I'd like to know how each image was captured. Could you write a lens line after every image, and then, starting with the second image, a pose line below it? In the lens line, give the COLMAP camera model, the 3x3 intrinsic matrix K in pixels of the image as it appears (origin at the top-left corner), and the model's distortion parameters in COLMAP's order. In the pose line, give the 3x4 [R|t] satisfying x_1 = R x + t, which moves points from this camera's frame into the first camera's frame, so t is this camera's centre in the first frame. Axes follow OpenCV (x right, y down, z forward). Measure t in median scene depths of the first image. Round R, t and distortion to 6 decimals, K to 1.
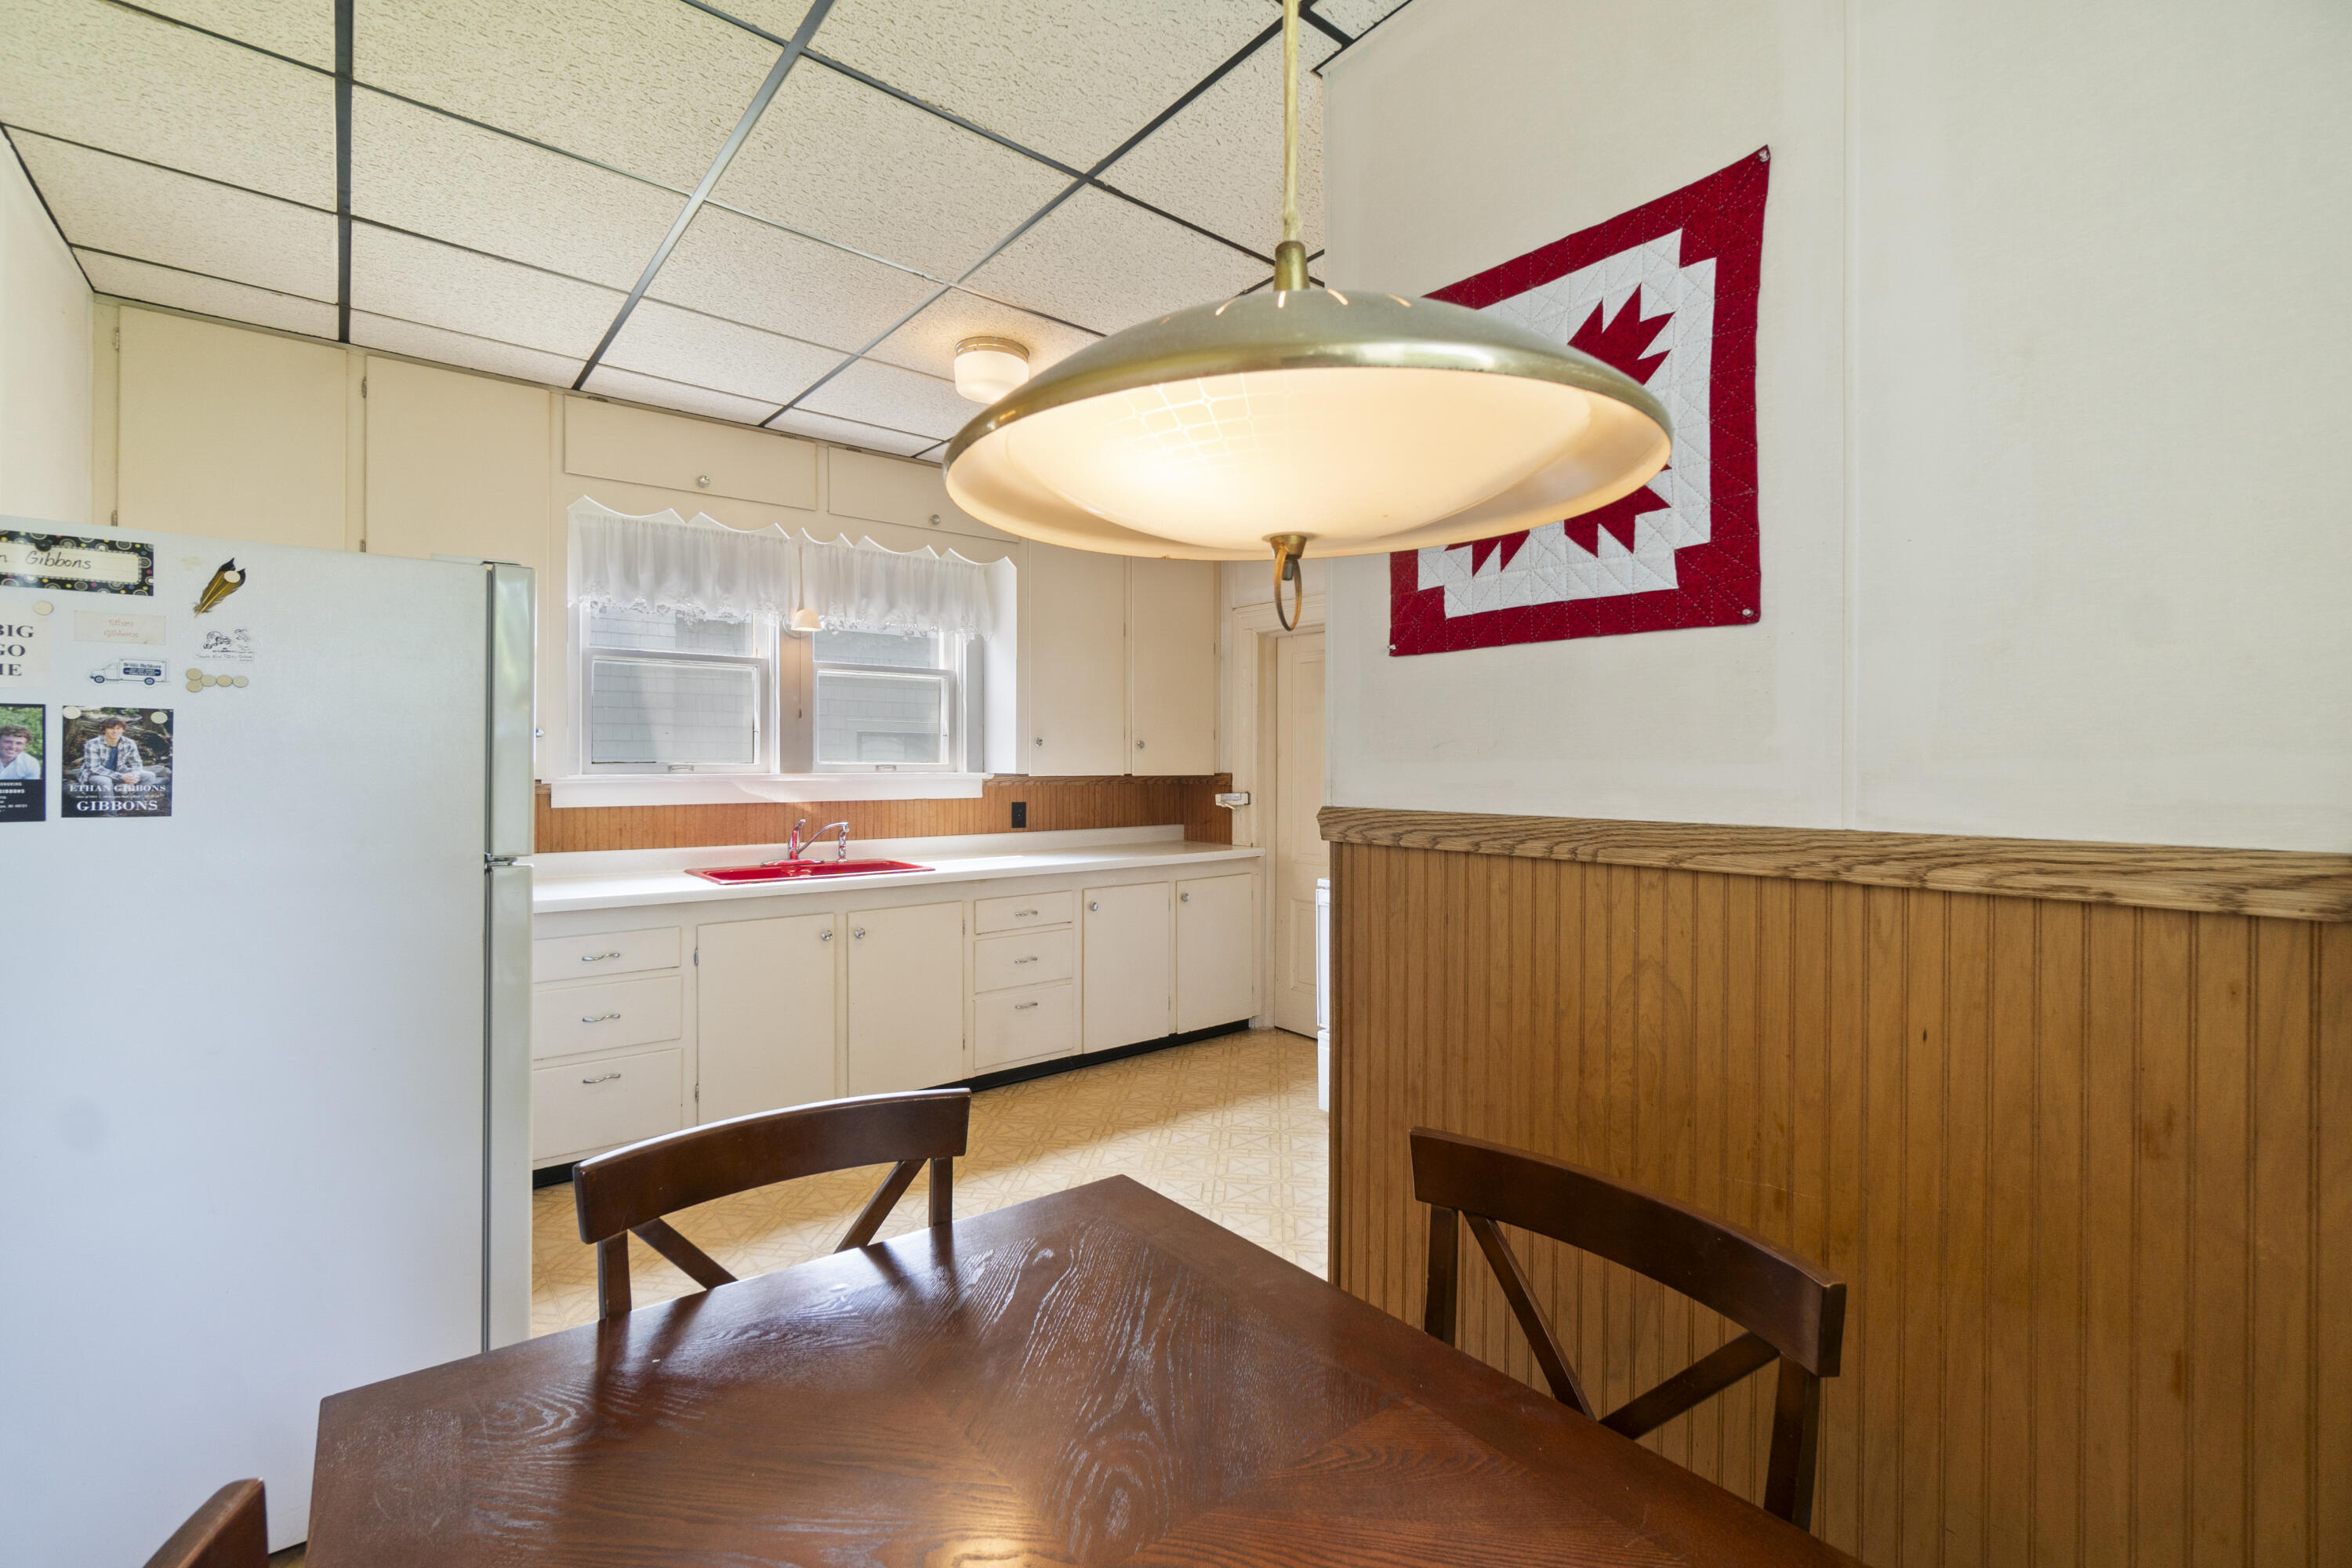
lens RADIAL K [[1010.3, 0, 1172.2], [0, 1010.3, 755.5], [0, 0, 1]] dist [0.000335, 0.000079]
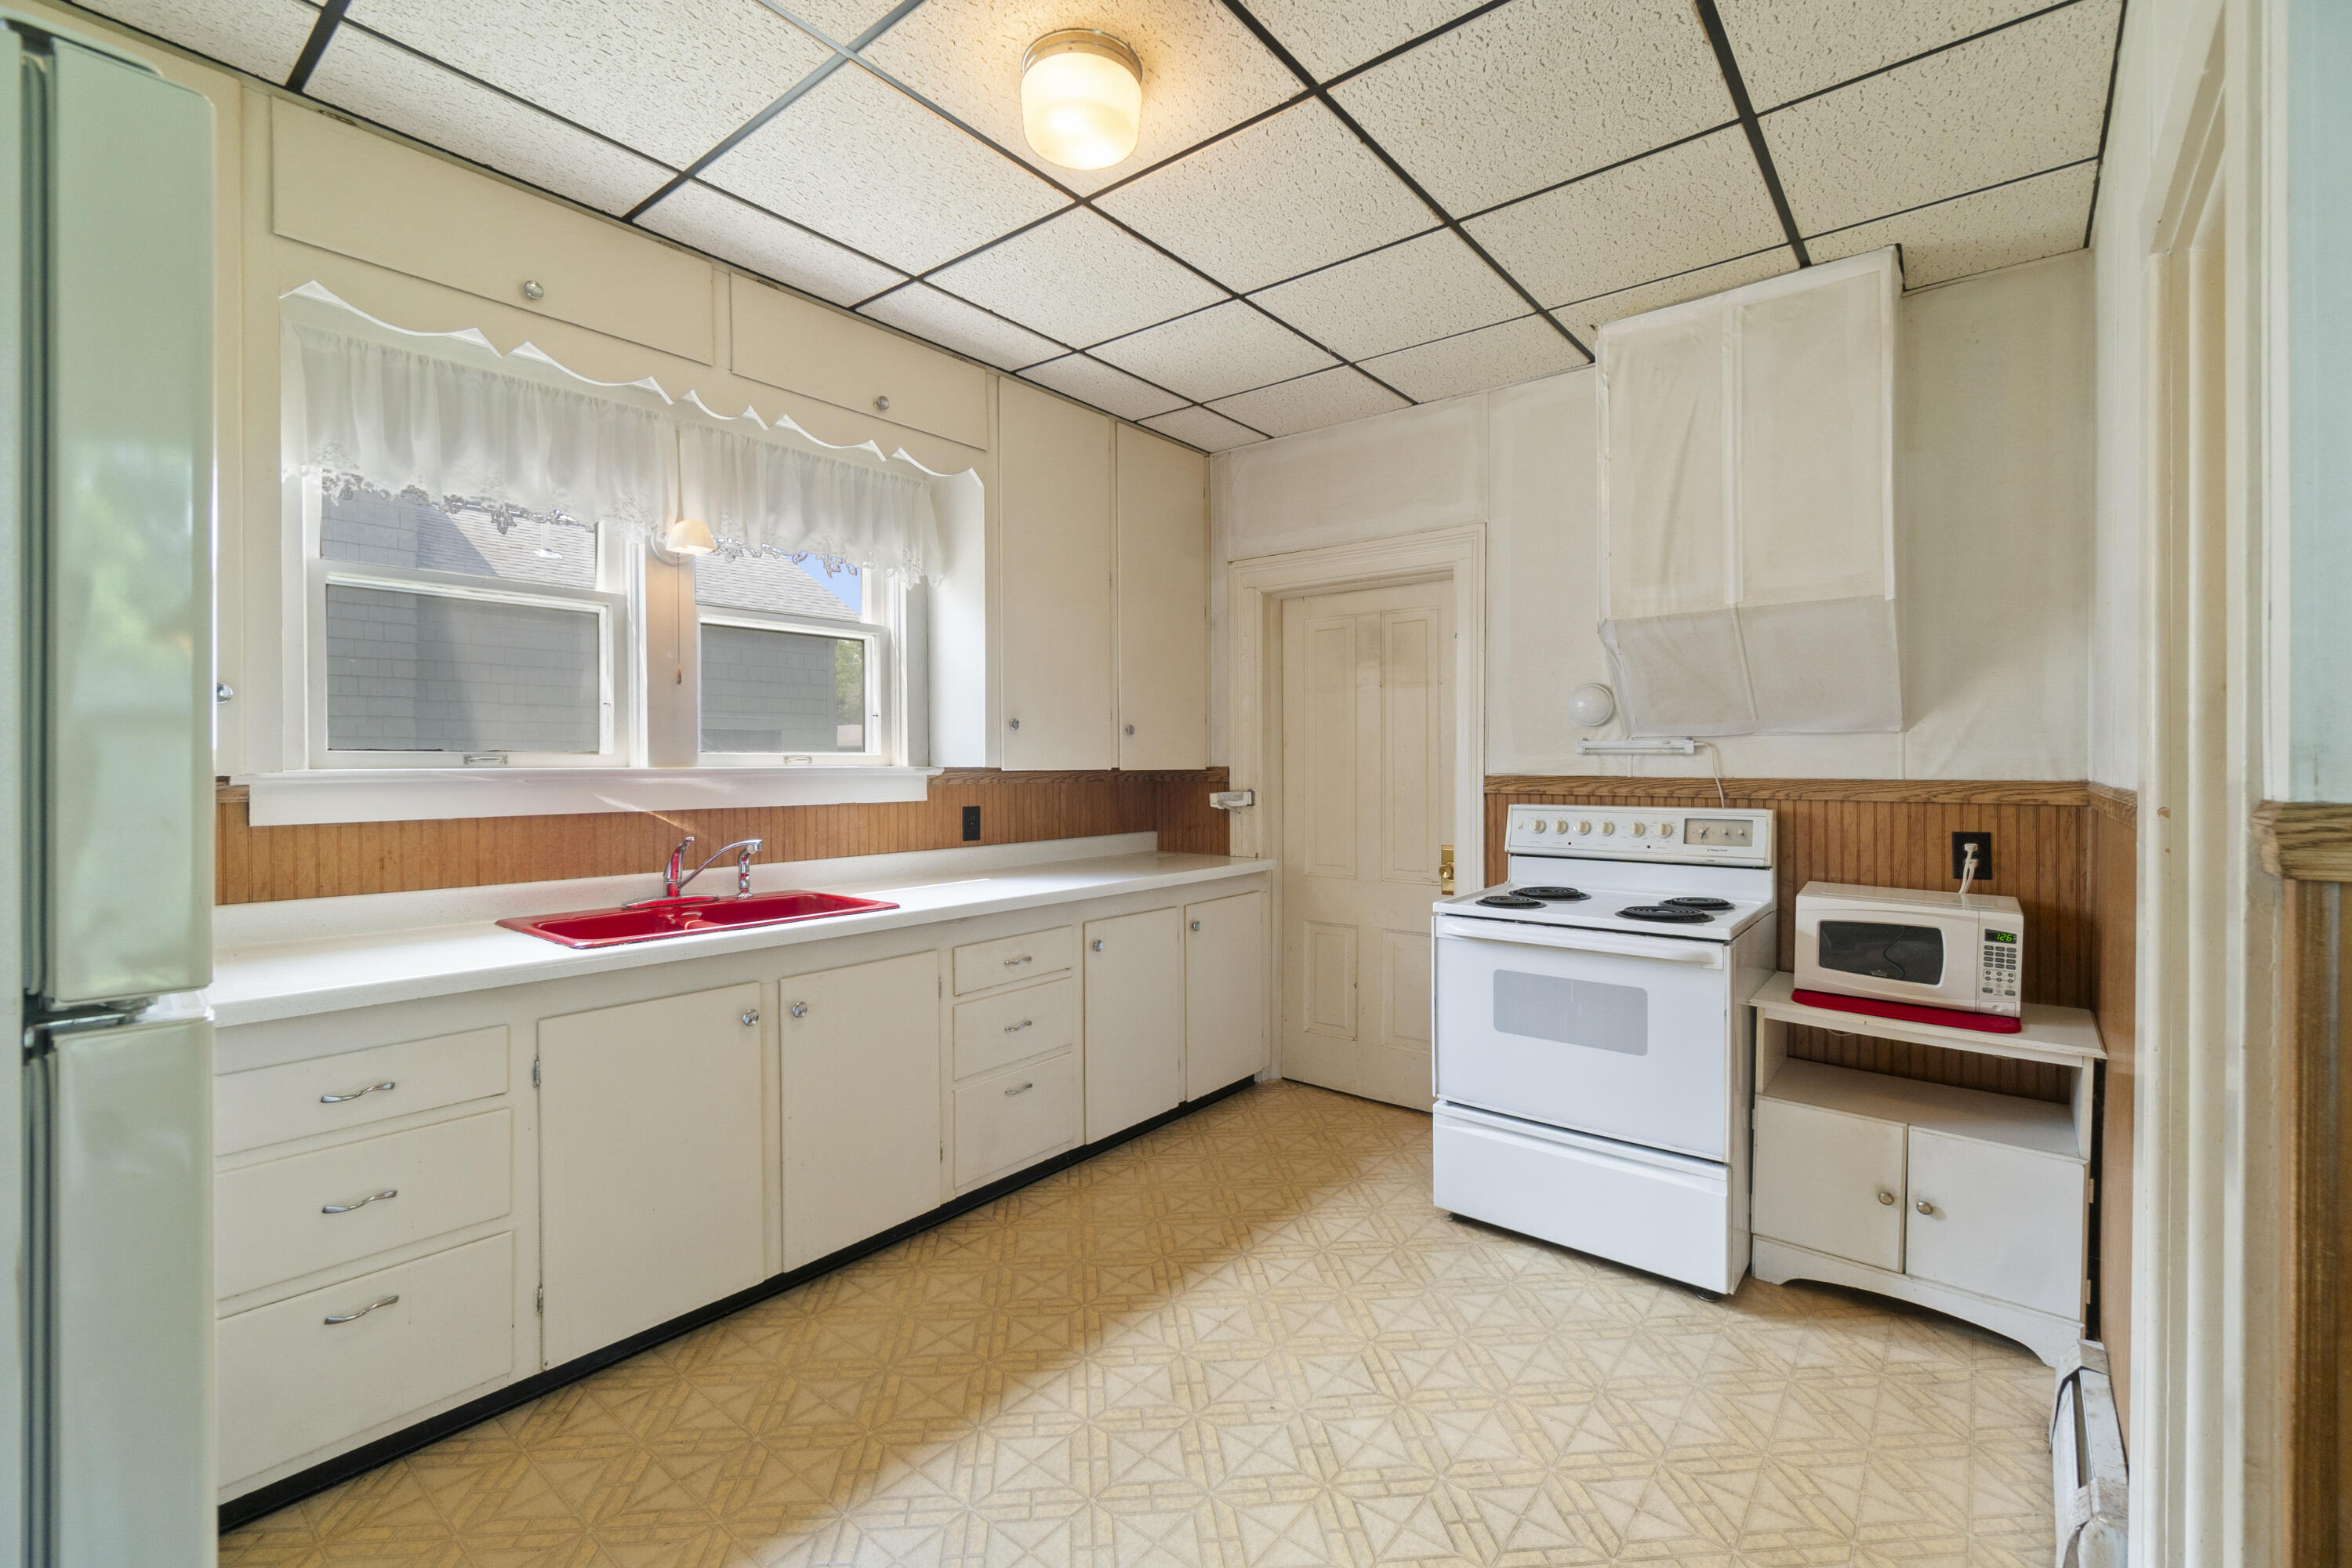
lens RADIAL K [[1007.4, 0, 1180.0], [0, 1007.4, 762.4], [0, 0, 1]] dist [-0.002139, -0.000032]
pose [[0.979698, -0.005153, 0.200413, -0.175937], [0.004308, 0.999980, 0.004652, 0.012692], [-0.200433, -0.003695, 0.979700, 0.278824]]
